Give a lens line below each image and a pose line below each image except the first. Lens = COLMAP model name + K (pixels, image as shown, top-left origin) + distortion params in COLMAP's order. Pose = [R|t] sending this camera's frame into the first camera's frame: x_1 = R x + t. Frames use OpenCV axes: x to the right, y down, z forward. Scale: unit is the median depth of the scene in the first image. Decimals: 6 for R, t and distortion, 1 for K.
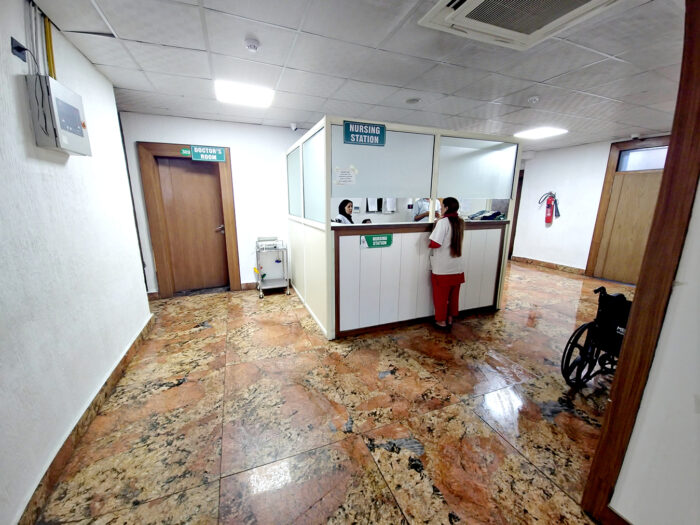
lens RADIAL K [[282.2, 0, 351.3], [0, 282.2, 269.2], [0, 0, 1]] dist [-0.004797, -0.000332]
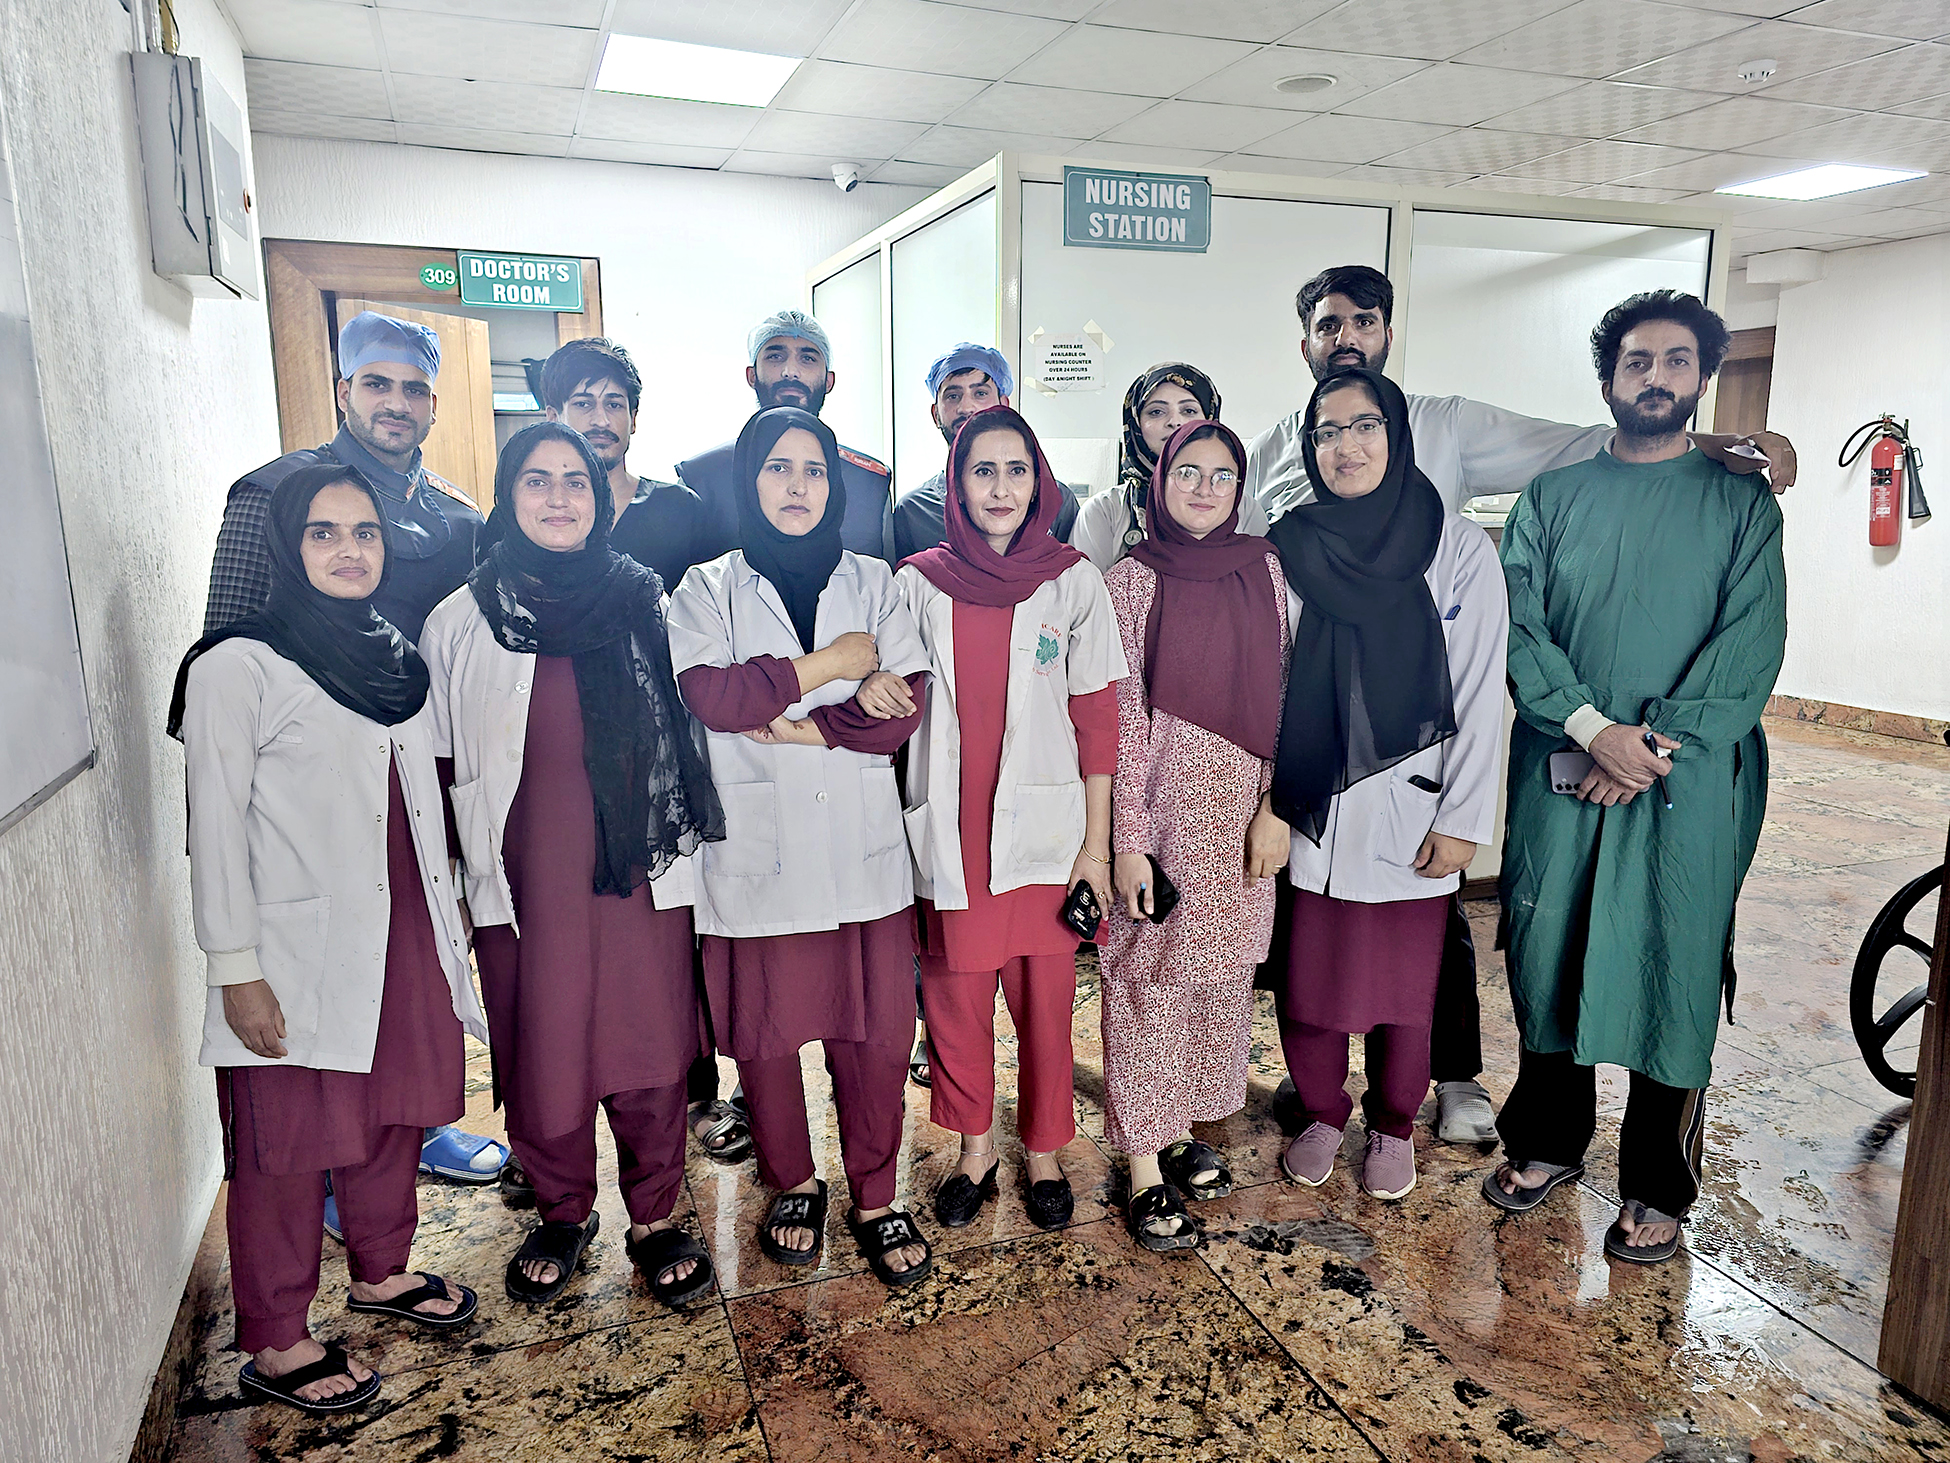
lens RADIAL K [[1327.0, 0, 967.9], [0, 1327.0, 719.6], [0, 0, 1]] dist [0.002823, 0.001650]
pose [[0.999559, -0.002719, -0.029570, -0.132132], [0.001002, 0.998320, -0.057939, 0.162658], [0.029678, 0.057884, 0.997882, -0.467320]]
